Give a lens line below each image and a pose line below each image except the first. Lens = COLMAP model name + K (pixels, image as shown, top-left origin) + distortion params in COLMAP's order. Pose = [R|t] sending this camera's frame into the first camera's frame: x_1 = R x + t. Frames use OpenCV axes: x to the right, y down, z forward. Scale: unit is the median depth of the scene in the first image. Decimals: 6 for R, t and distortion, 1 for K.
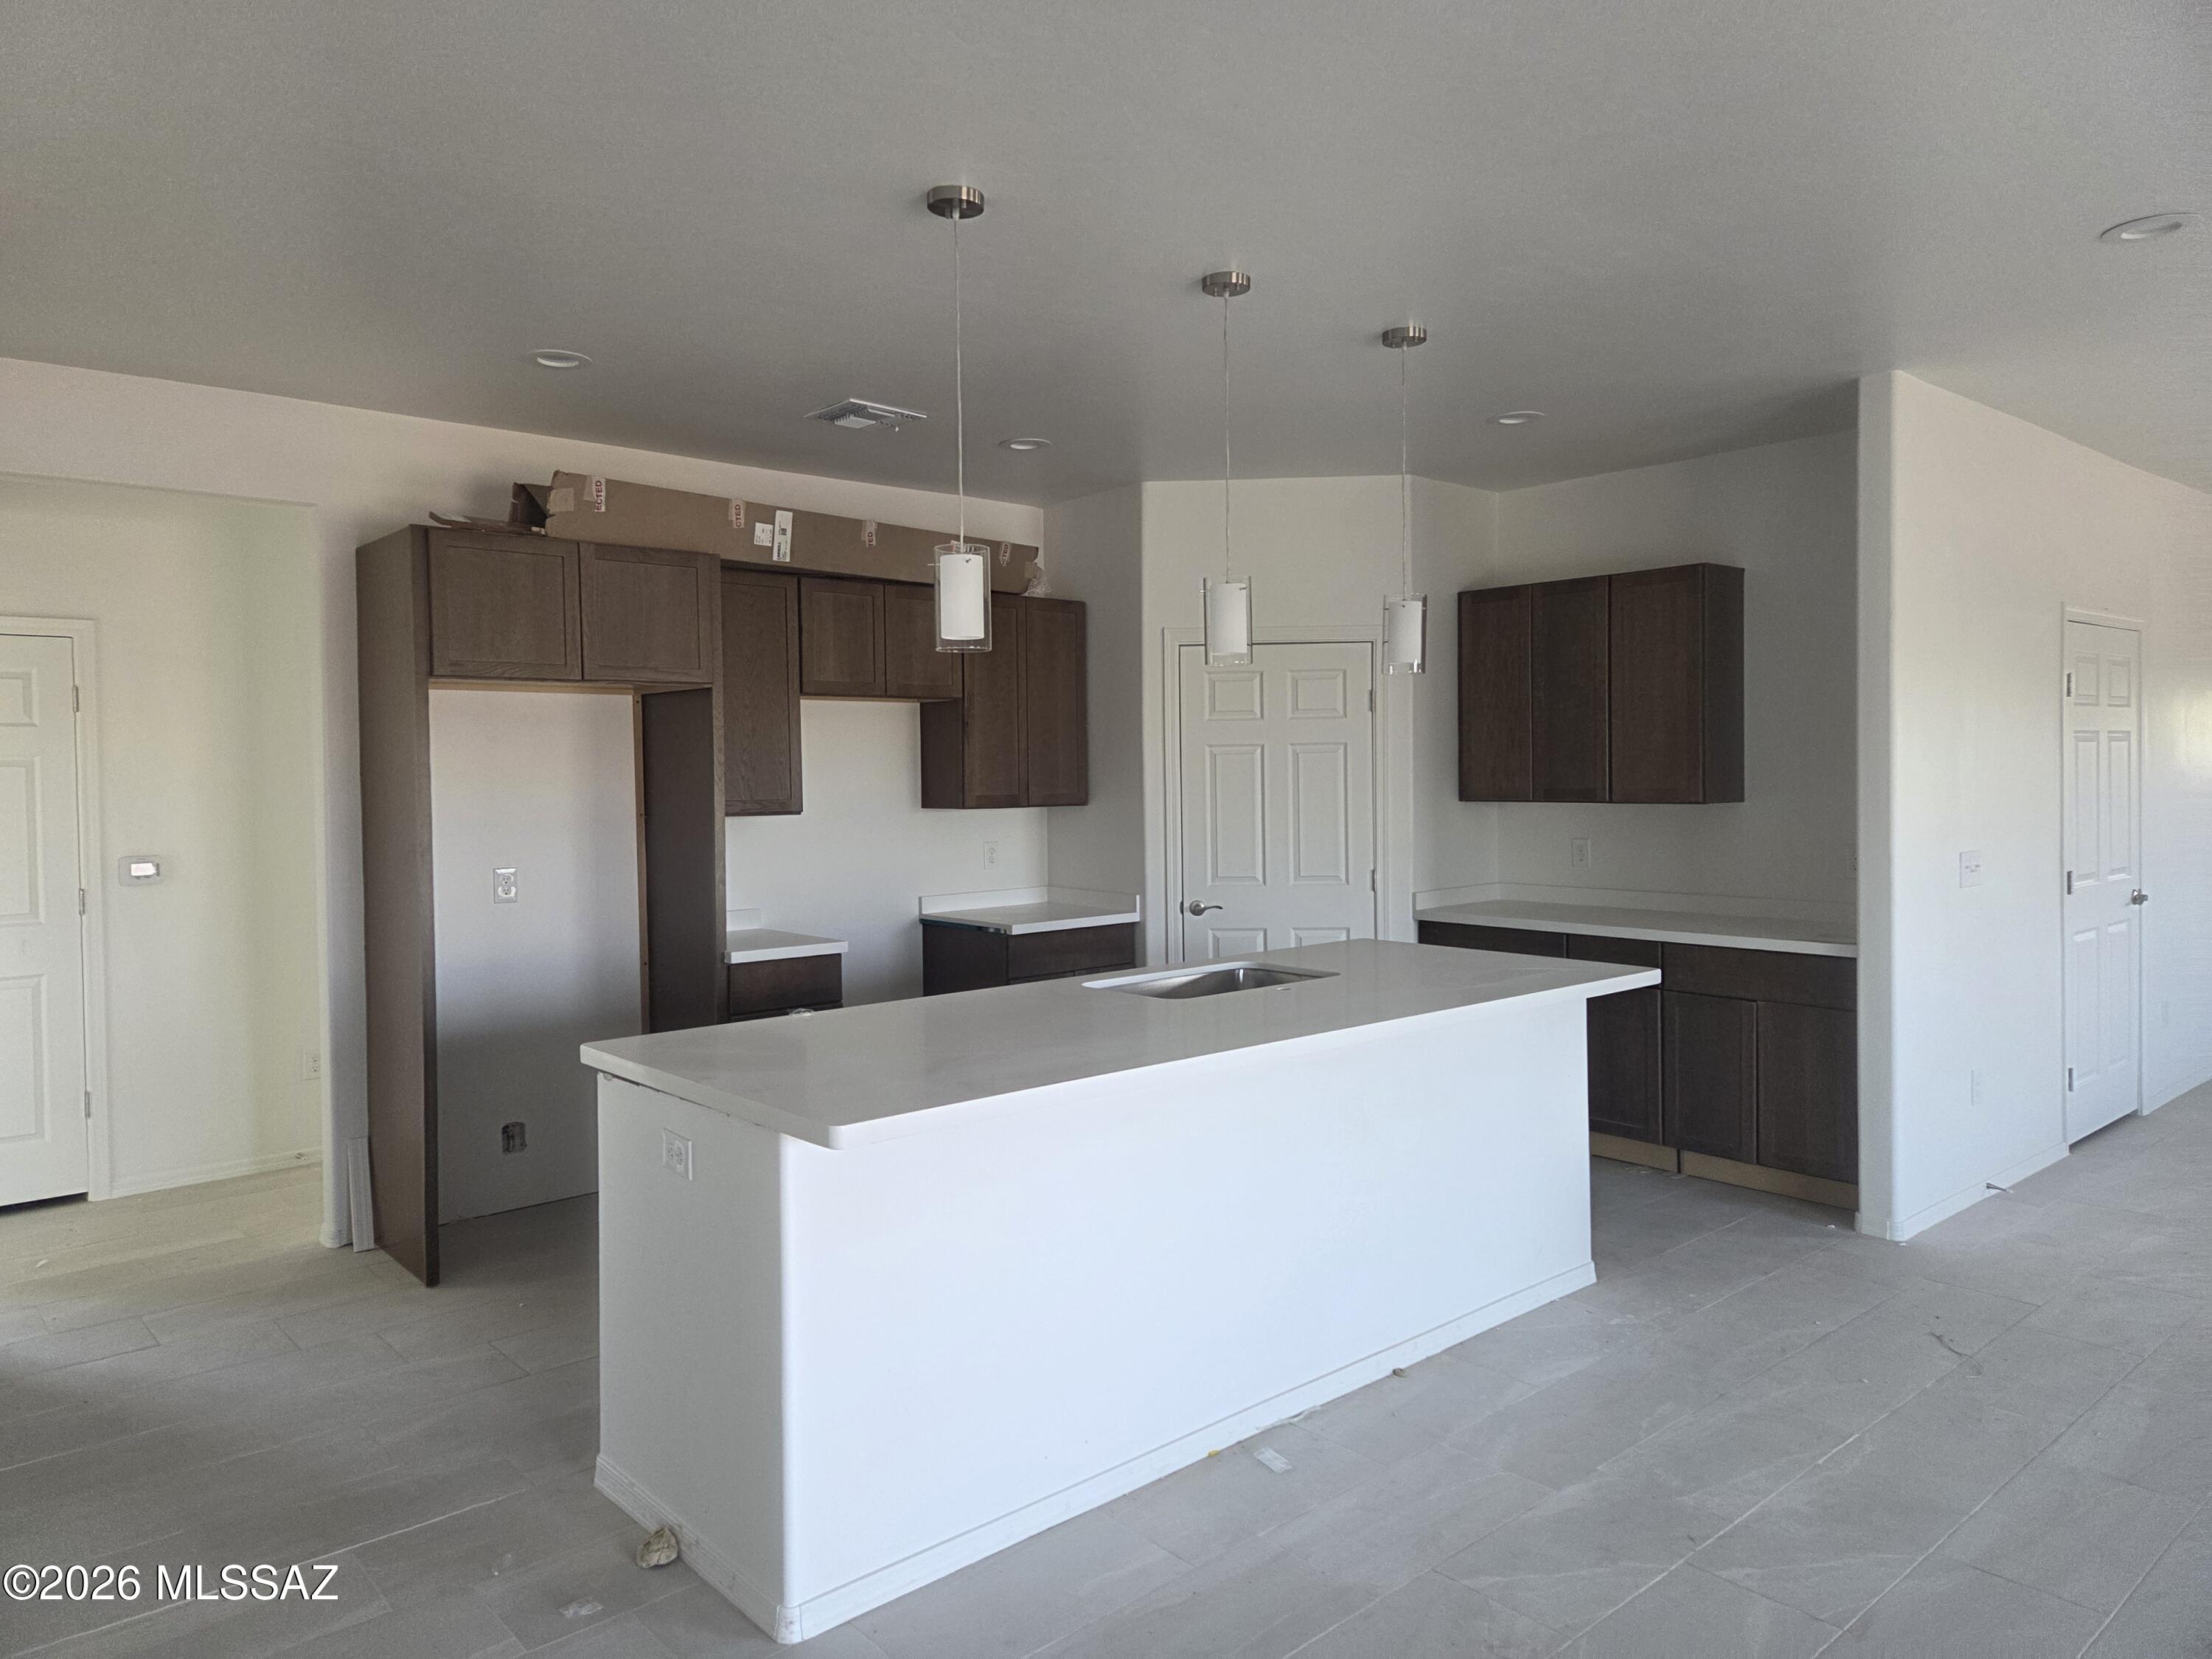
lens RADIAL K [[1488.6, 0, 1137.5], [0, 1488.6, 803.5], [0, 0, 1]] dist [0.149814, -0.001656]
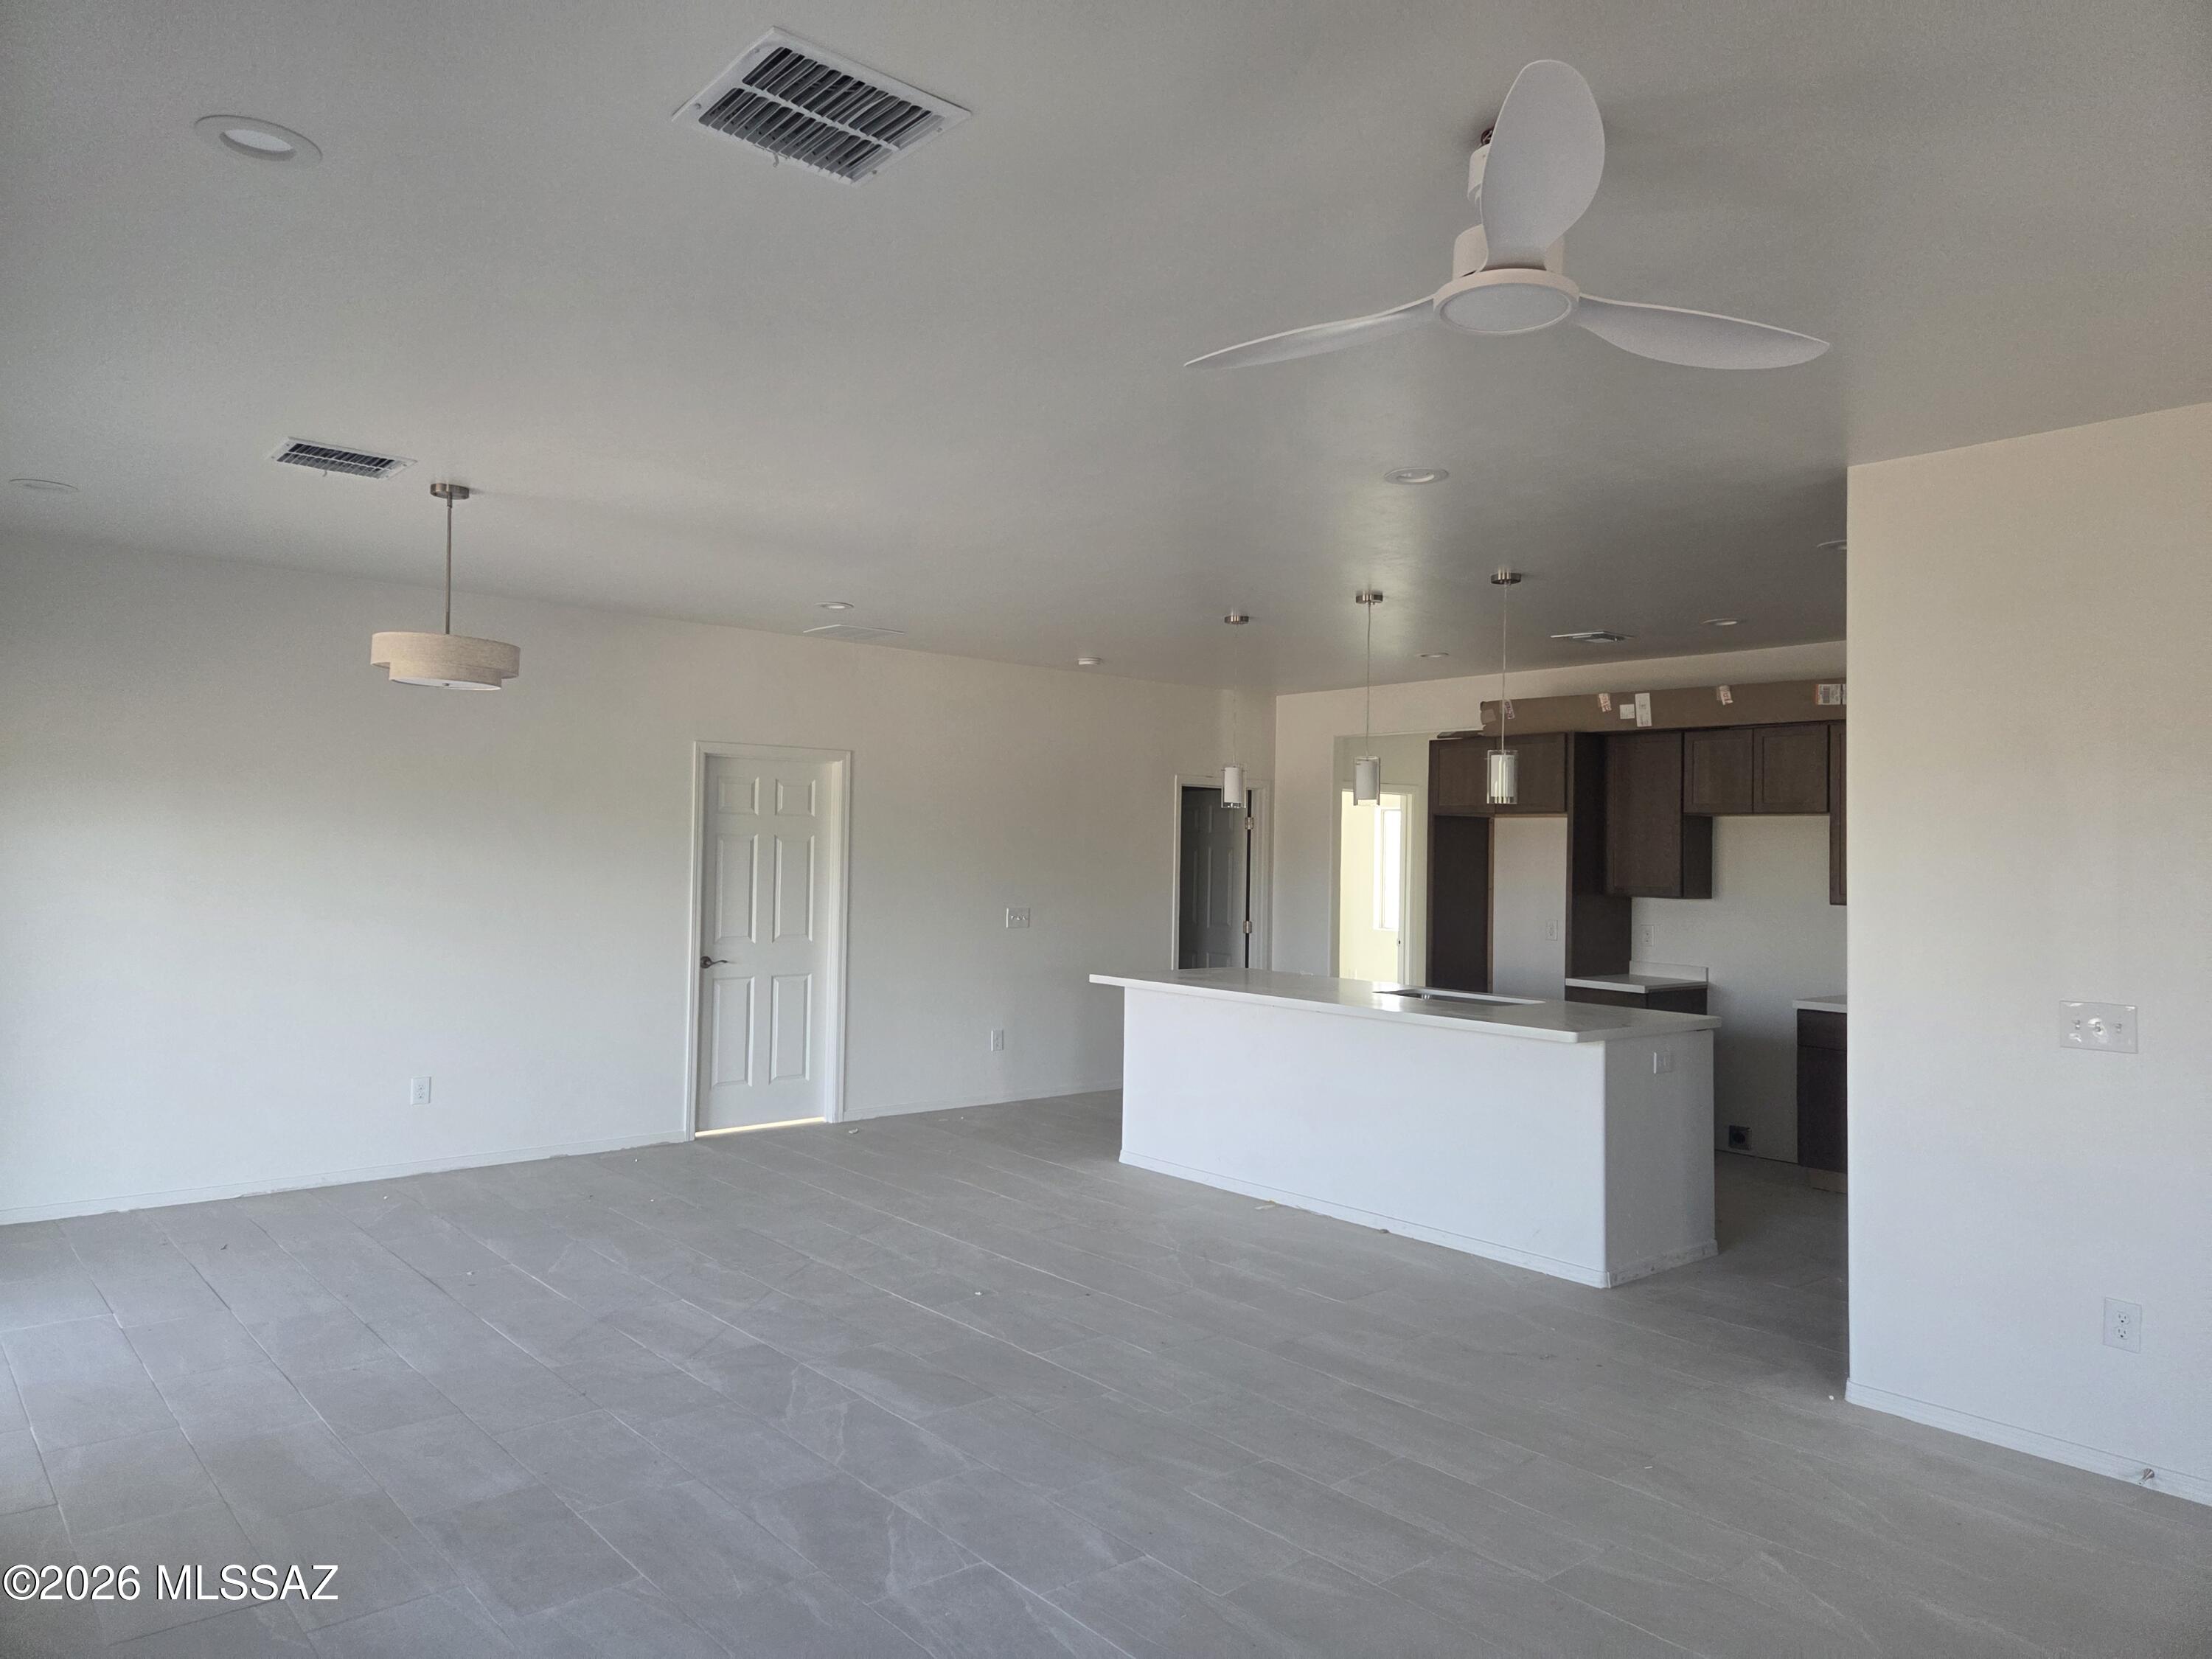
lens RADIAL K [[1491.6, 0, 1106.0], [0, 1491.6, 829.5], [0, 0, 1]] dist [0.080889, -0.050955]
pose [[-0.057579, 0.000277, -0.998341, 1.229689], [-0.055149, 0.998472, 0.003458, -0.032244], [0.996817, 0.055256, -0.057476, 0.531160]]
